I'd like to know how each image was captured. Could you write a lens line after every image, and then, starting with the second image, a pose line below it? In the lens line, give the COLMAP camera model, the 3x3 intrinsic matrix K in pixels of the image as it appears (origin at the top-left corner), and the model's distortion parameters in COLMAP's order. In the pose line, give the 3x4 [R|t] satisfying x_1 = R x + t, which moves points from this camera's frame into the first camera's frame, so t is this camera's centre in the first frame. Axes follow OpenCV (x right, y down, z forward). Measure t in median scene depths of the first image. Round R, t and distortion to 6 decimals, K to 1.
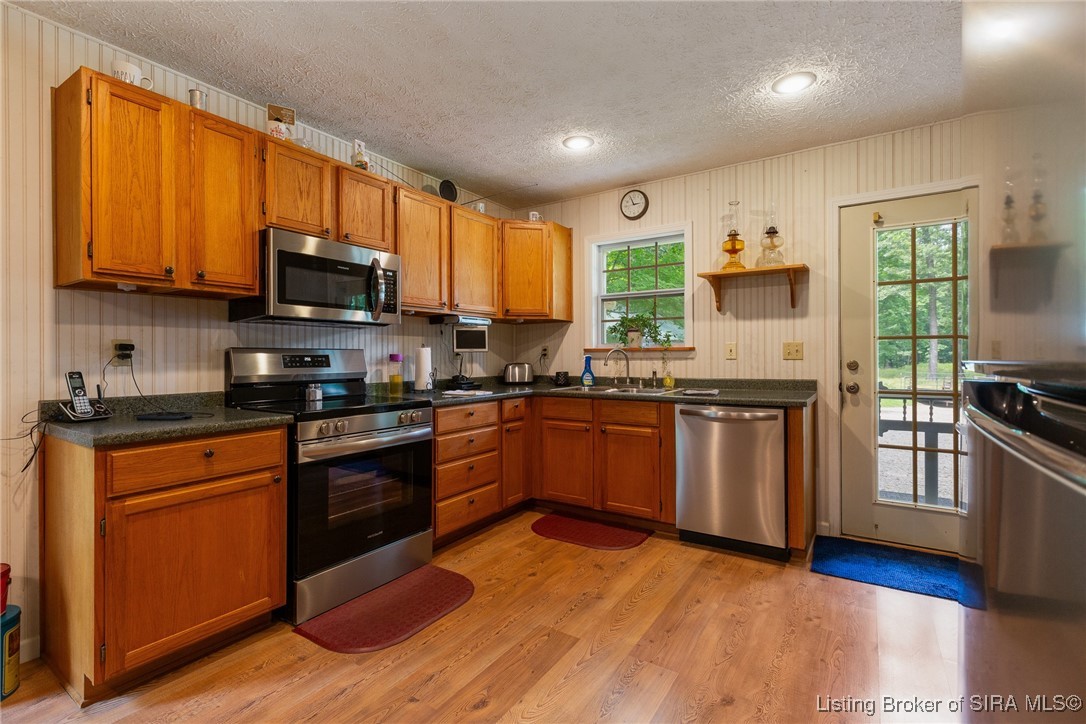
lens RADIAL K [[484.0, 0, 544.0], [0, 484.0, 356.0], [0, 0, 1]] dist [0.001561, 0.000164]
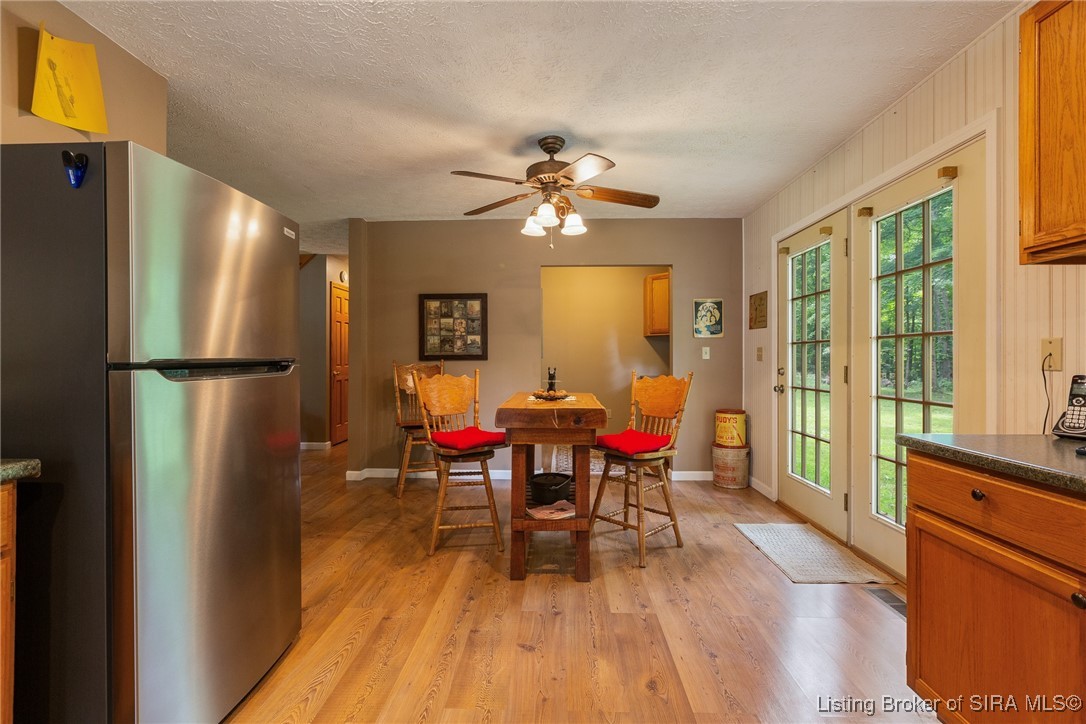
lens RADIAL K [[484.0, 0, 544.0], [0, 484.0, 356.0], [0, 0, 1]] dist [0.001561, 0.000164]
pose [[-0.851127, 0.002759, -0.524952, 0.111715], [0.002119, 0.999996, 0.001821, -0.001309], [0.524955, 0.000437, -0.851130, 0.679614]]
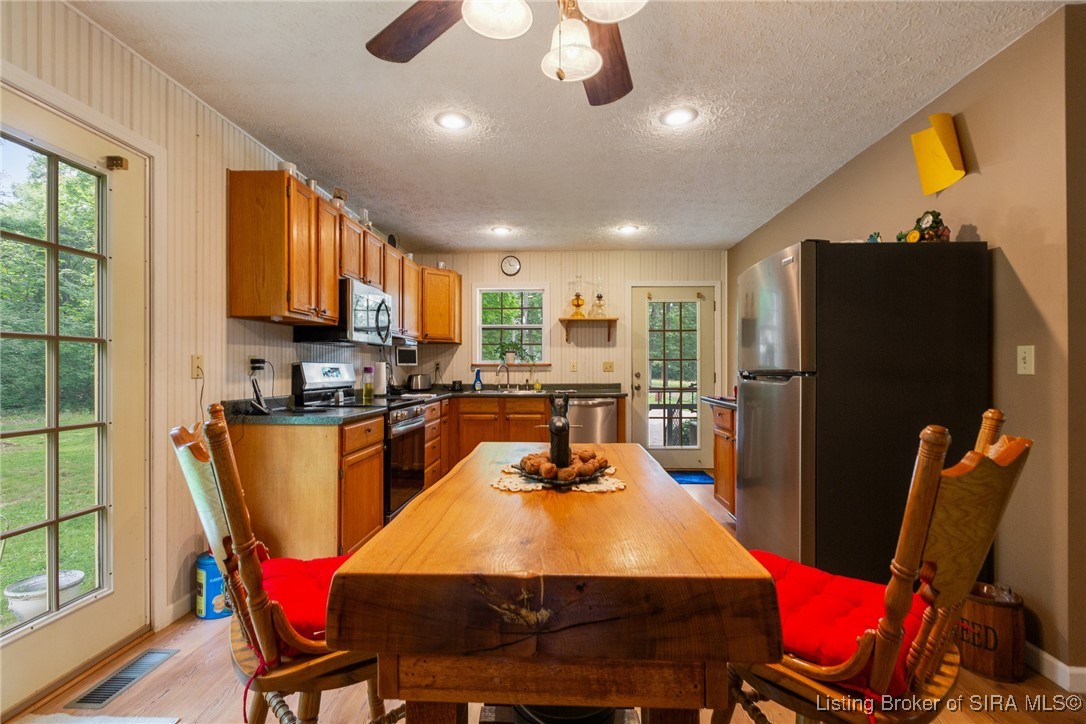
lens RADIAL K [[488.8, 0, 541.5], [0, 488.8, 370.4], [0, 0, 1]] dist [0.001032, 0.000102]
pose [[0.860570, 0.001204, 0.509332, -0.556788], [-0.001228, 0.999999, -0.000289, 0.004118], [-0.509331, -0.000376, 0.860570, -0.363383]]
